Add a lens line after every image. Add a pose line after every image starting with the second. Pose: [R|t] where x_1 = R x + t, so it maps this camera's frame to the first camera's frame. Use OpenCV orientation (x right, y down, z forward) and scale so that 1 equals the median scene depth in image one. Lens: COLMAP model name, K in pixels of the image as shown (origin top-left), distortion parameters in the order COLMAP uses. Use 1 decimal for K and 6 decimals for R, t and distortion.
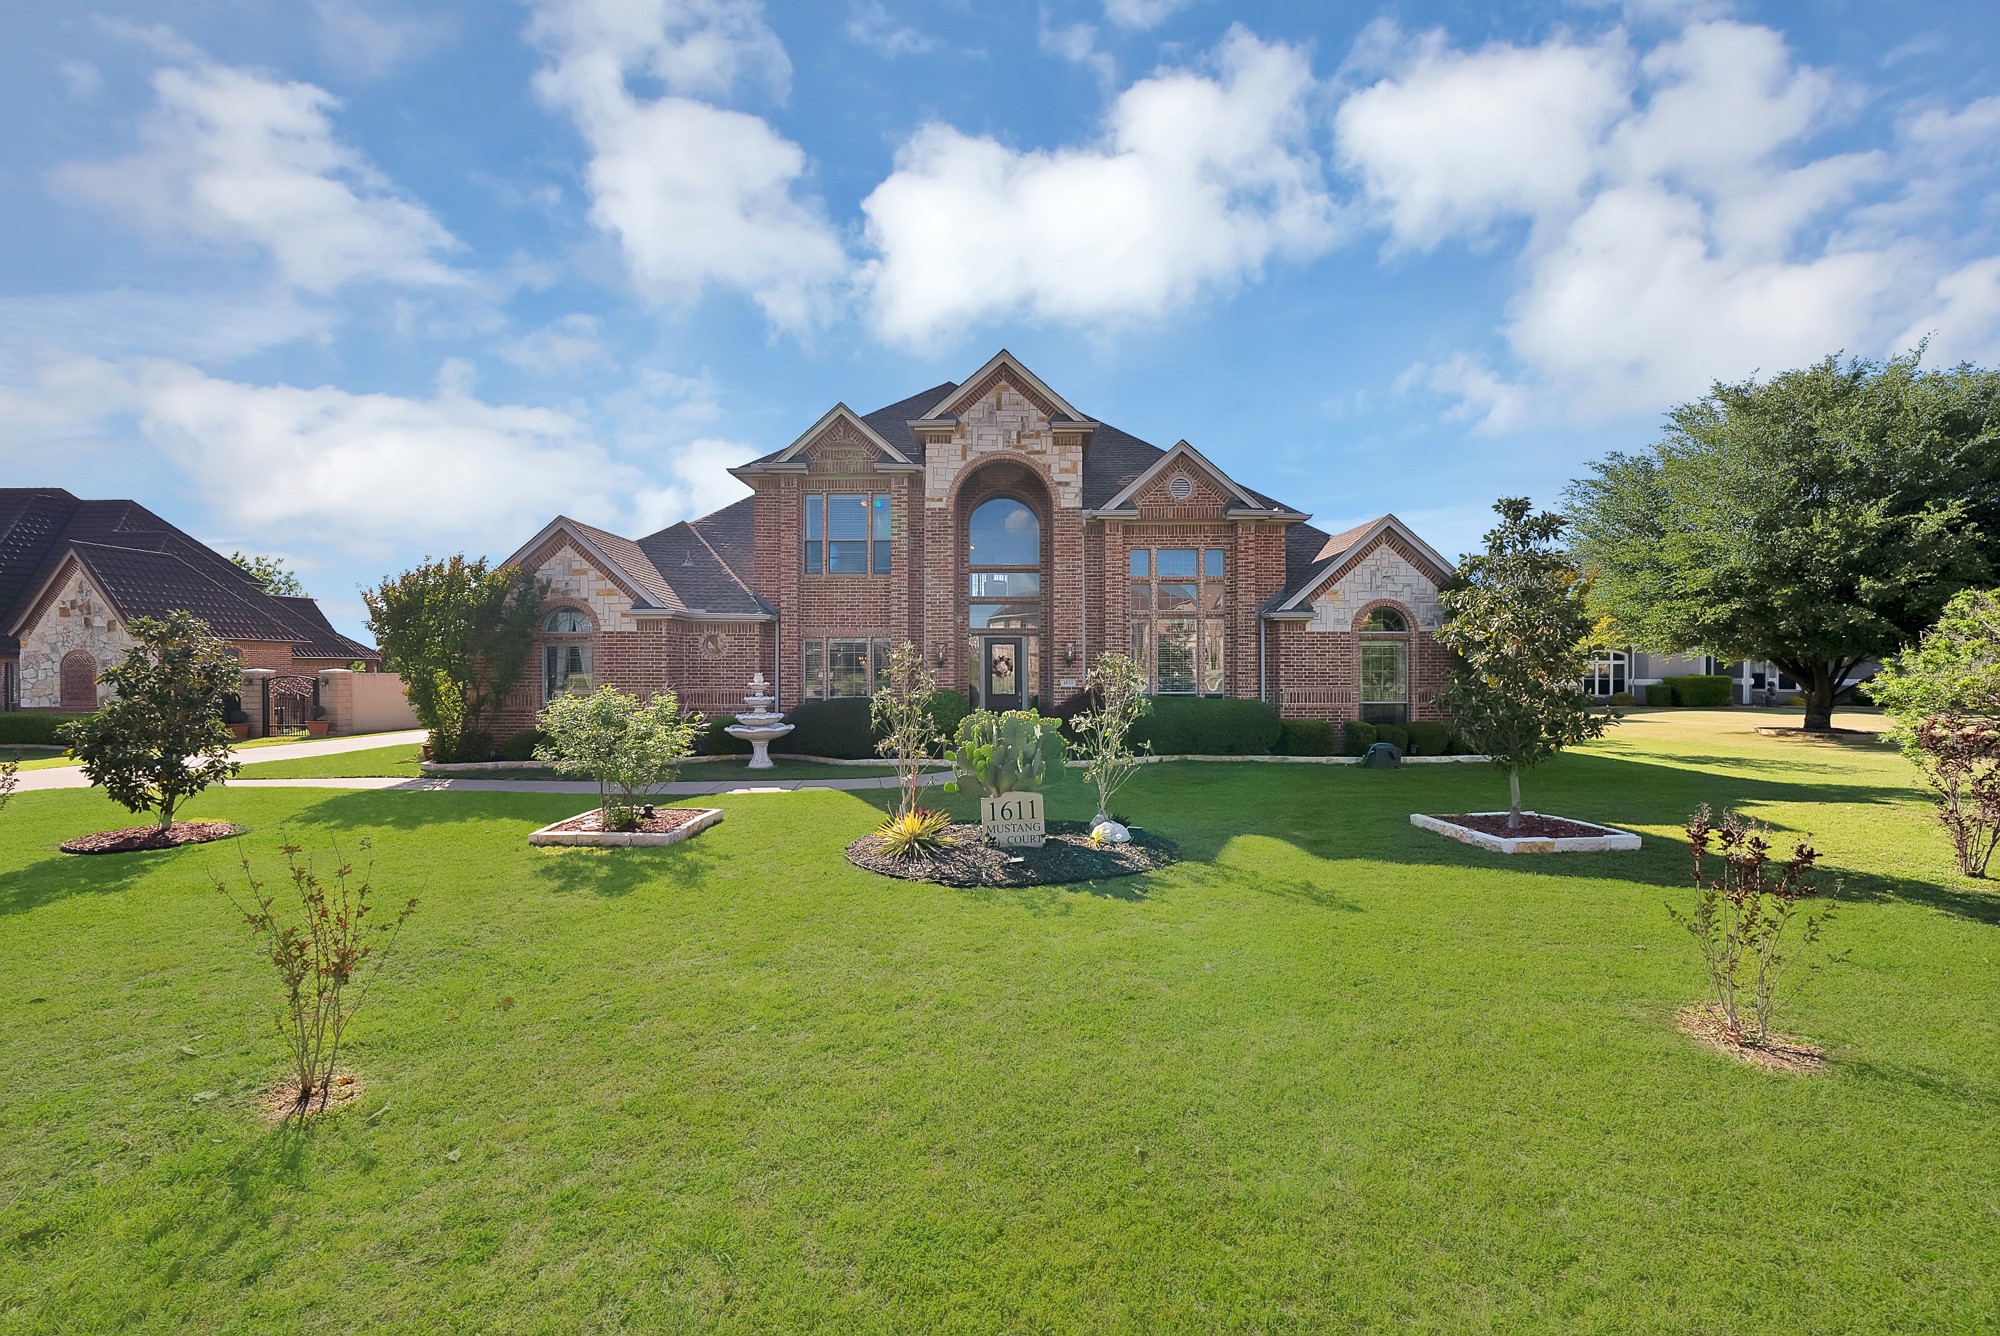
lens RADIAL K [[743.5, 0, 1000.0], [0, 743.5, 668.0], [0, 0, 1]] dist [-0.027110, -0.000027]
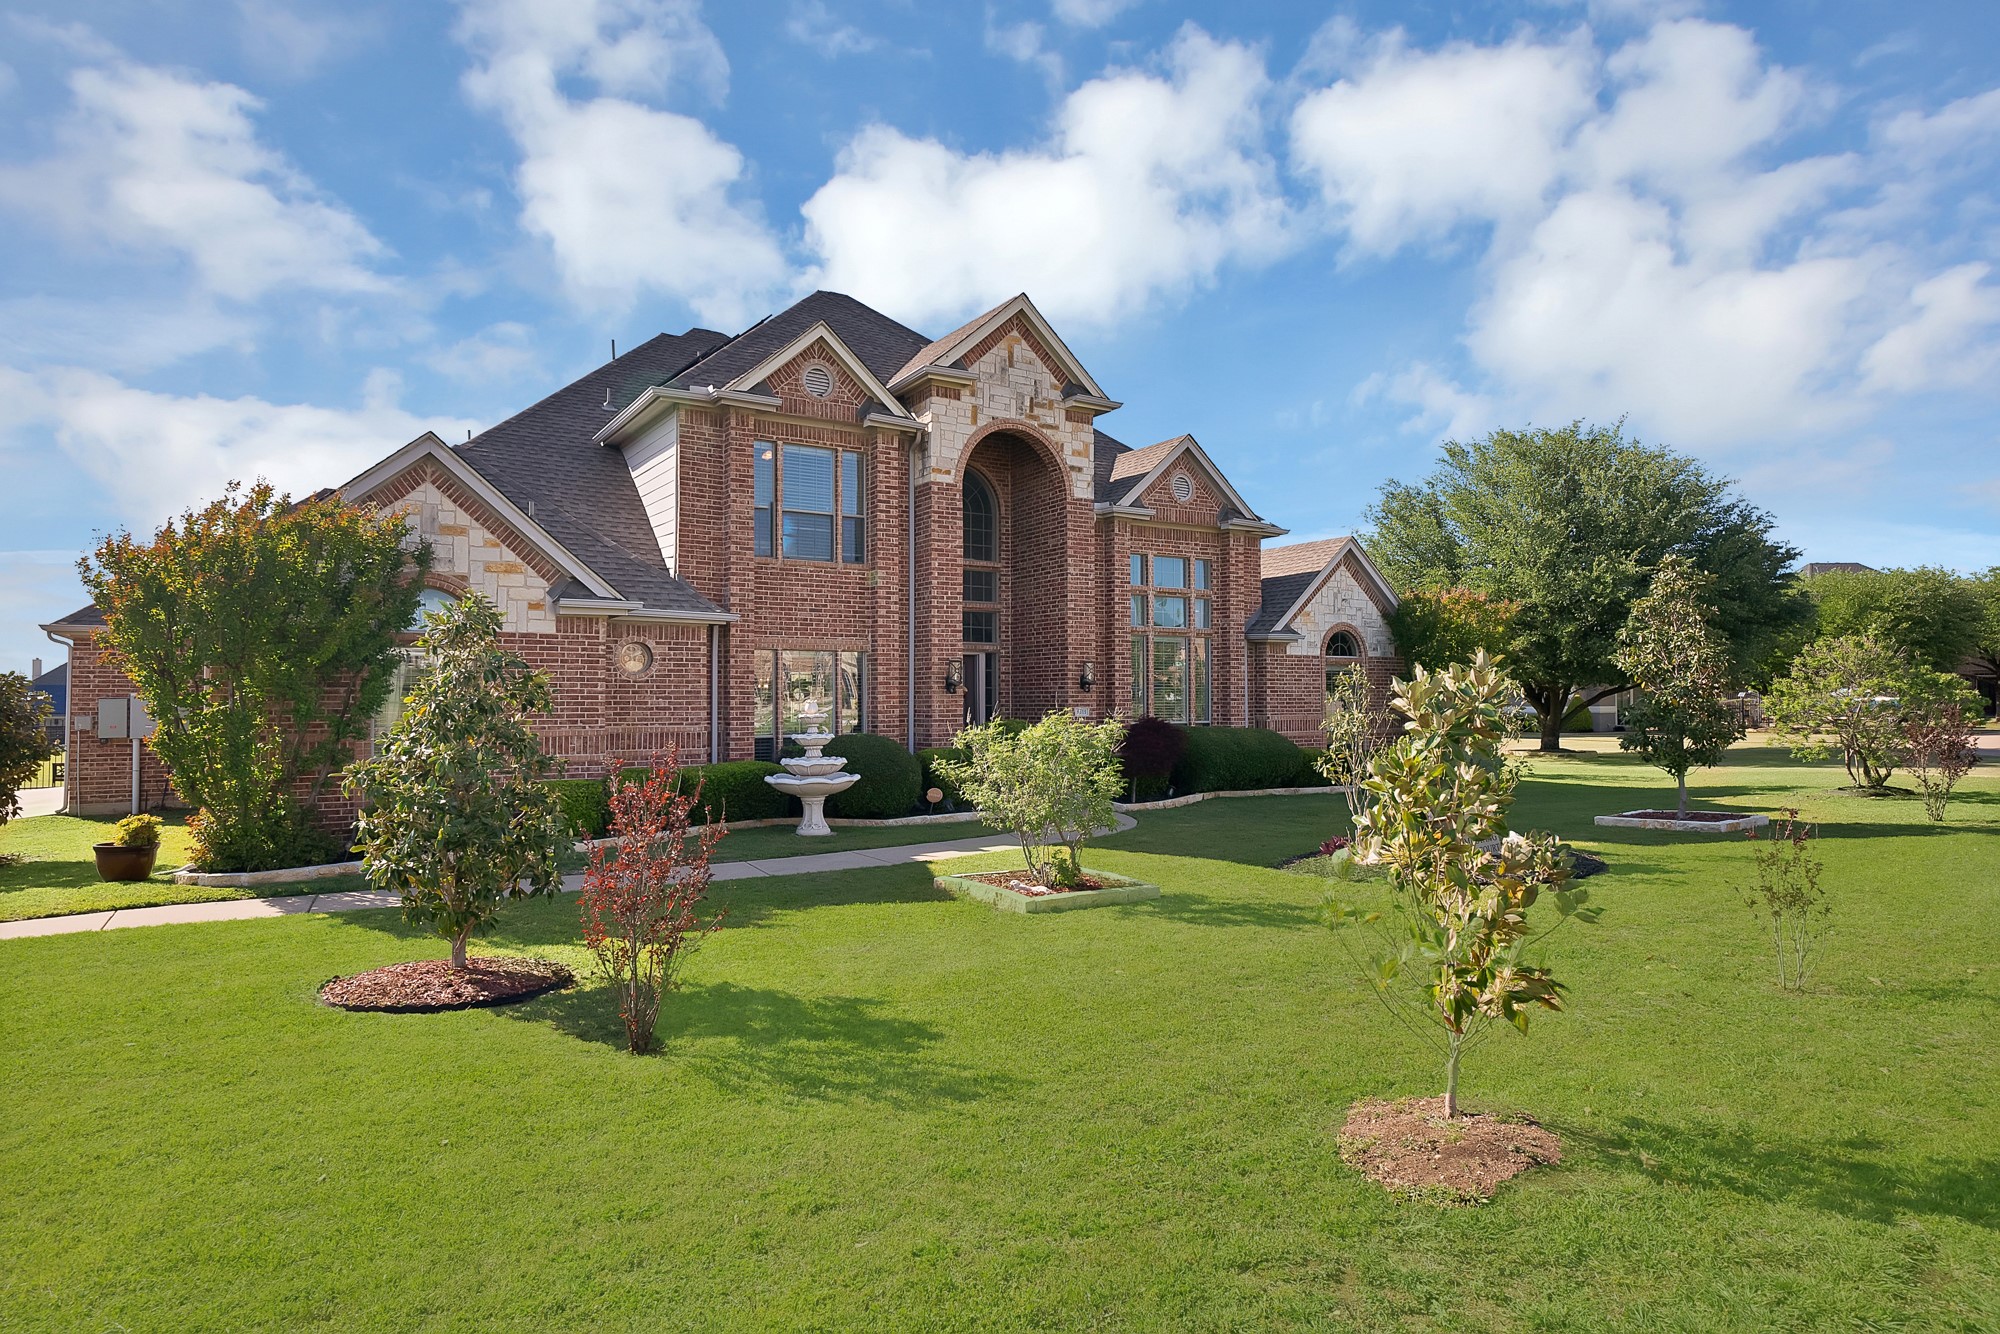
lens RADIAL K [[1137.5, 0, 1000.0], [0, 1137.5, 667.0], [0, 0, 1]] dist [-0.001023, 0.000061]
pose [[0.835873, 0.013559, 0.548756, -0.671673], [0.001037, 0.999654, -0.026280, 0.003523], [-0.548922, 0.022536, 0.835570, 0.001001]]
